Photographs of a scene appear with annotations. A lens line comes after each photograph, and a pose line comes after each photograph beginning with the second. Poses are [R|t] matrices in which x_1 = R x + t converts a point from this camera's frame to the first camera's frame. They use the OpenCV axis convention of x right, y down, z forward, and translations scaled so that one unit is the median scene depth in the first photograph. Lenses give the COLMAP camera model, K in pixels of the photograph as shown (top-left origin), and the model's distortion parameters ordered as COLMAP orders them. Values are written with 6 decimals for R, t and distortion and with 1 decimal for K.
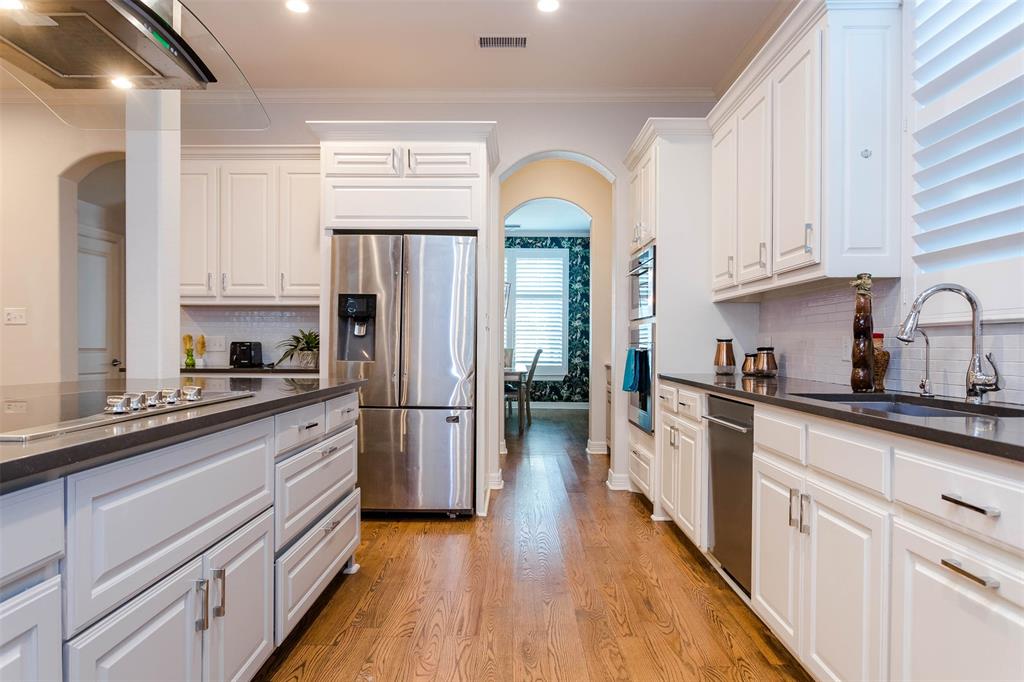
lens RADIAL K [[606.9, 0, 515.6], [0, 606.9, 354.3], [0, 0, 1]] dist [0.001804, 0.004161]
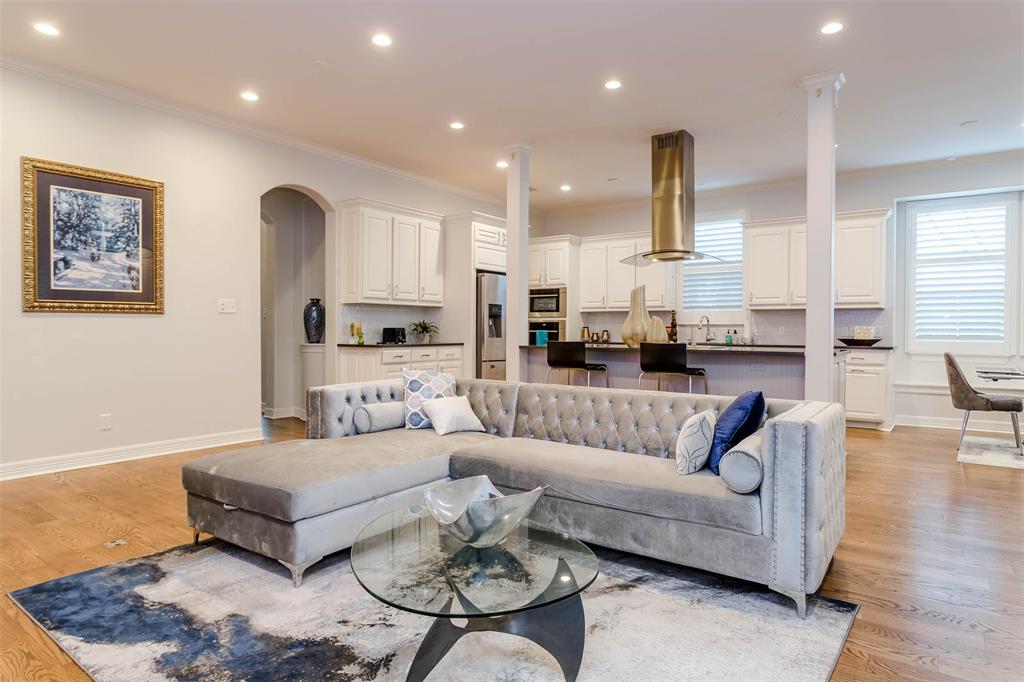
lens RADIAL K [[606.9, 0, 510.8], [0, 606.9, 334.6], [0, 0, 1]] dist [0.001804, 0.004161]
pose [[0.581842, -0.009759, 0.813243, -1.871053], [0.009936, 0.999939, 0.004890, -0.008713], [-0.813241, 0.005235, 0.581903, -0.203586]]
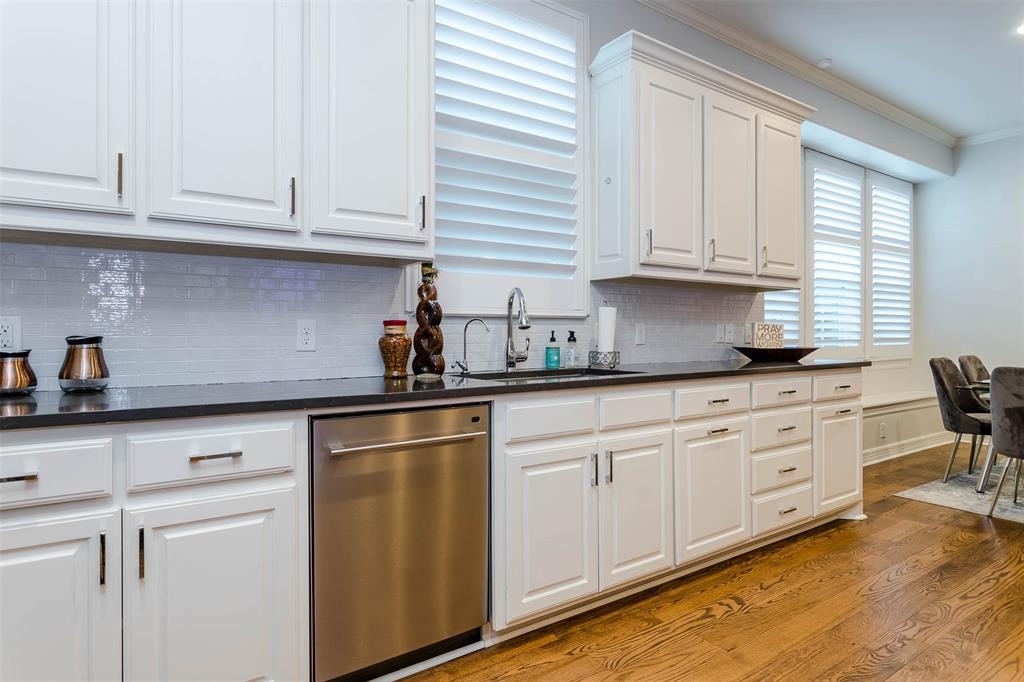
lens RADIAL K [[574.5, 0, 494.6], [0, 574.5, 333.8], [0, 0, 1]] dist [-0.014164, 0.004484]
pose [[-0.558949, -0.005674, 0.829183, -0.183846], [0.010285, 0.999852, 0.013775, -0.014855], [-0.829138, 0.016228, -0.558808, 0.917339]]
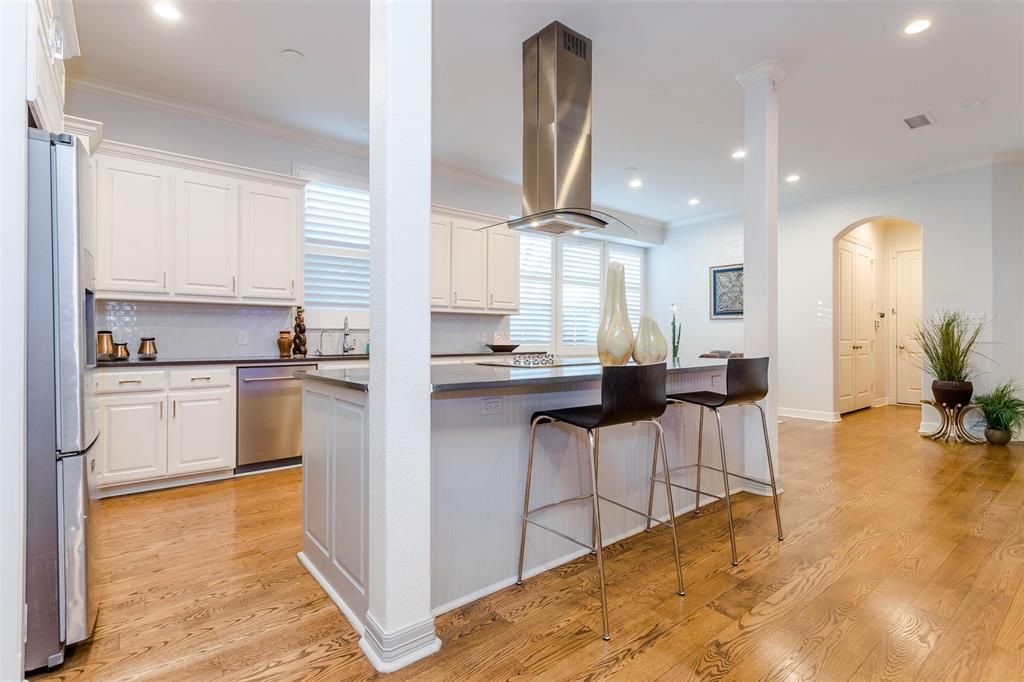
lens RADIAL K [[493.3, 0, 510.8], [0, 493.3, 336.2], [0, 0, 1]] dist [0.000292, 0.000794]
pose [[-0.634683, -0.005547, 0.772752, -0.908044], [0.006062, 0.999908, 0.012156, -0.021116], [-0.772749, 0.012400, -0.634591, 1.003766]]
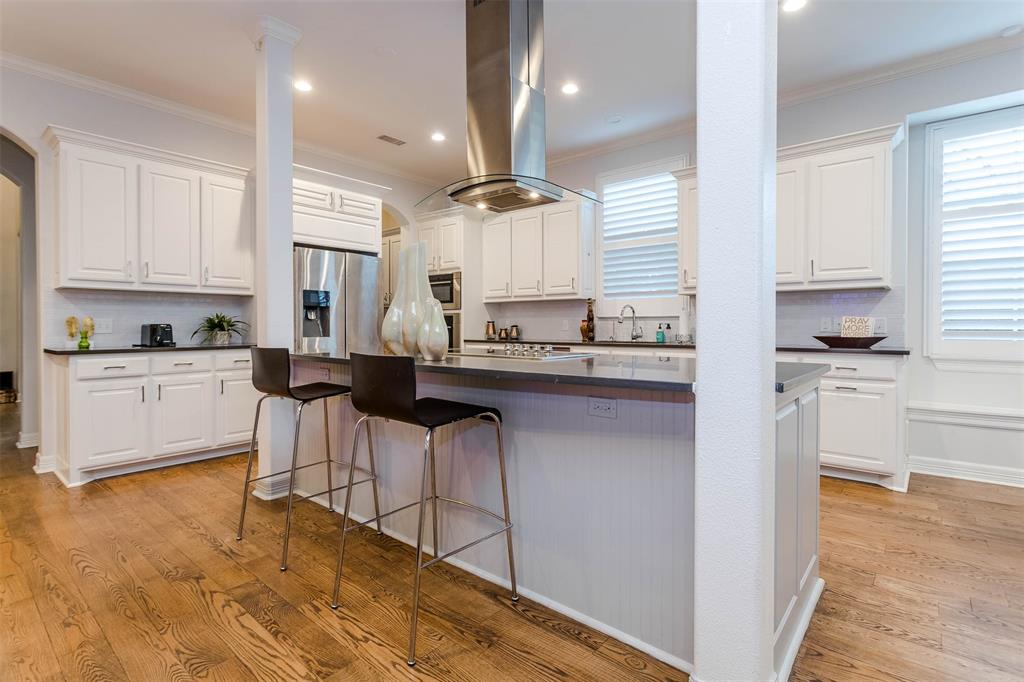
lens RADIAL K [[493.3, 0, 507.4], [0, 493.3, 331.8], [0, 0, 1]] dist [0.000292, 0.000794]
pose [[0.644766, -0.018059, 0.764167, -0.872485], [0.016579, 0.999816, 0.009640, -0.005163], [-0.764201, 0.006453, 0.644946, -0.096858]]
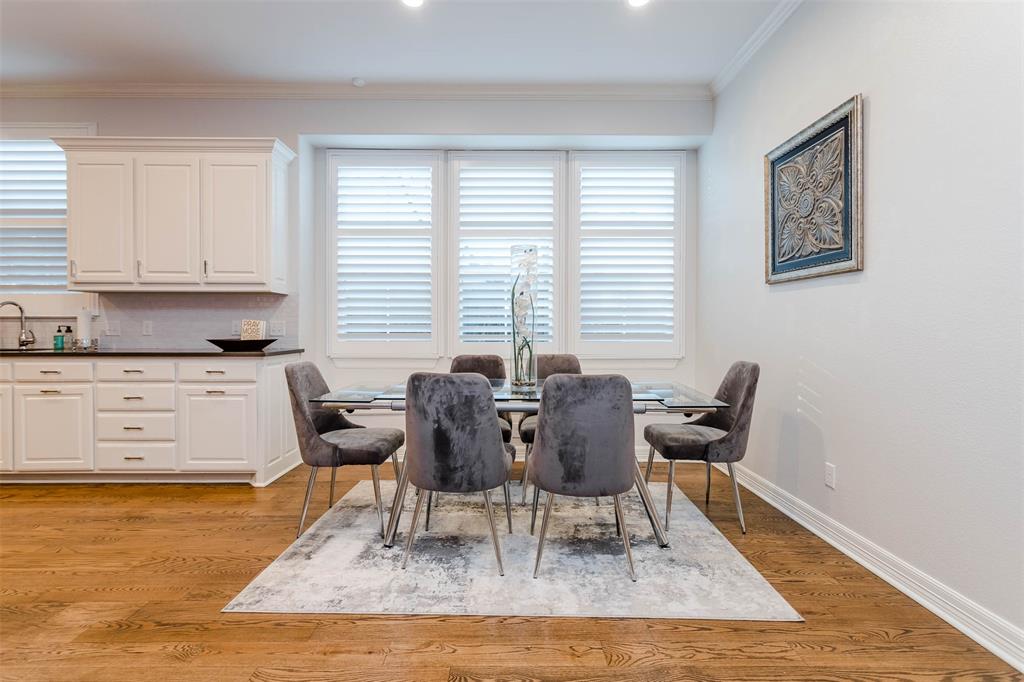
lens RADIAL K [[493.3, 0, 513.3], [0, 493.3, 334.4], [0, 0, 1]] dist [0.000292, 0.000794]
pose [[-0.006742, -0.023882, 0.999692, -0.676378], [0.012858, 0.999630, 0.023967, -0.001943], [-0.999895, 0.013016, -0.006432, -0.530952]]
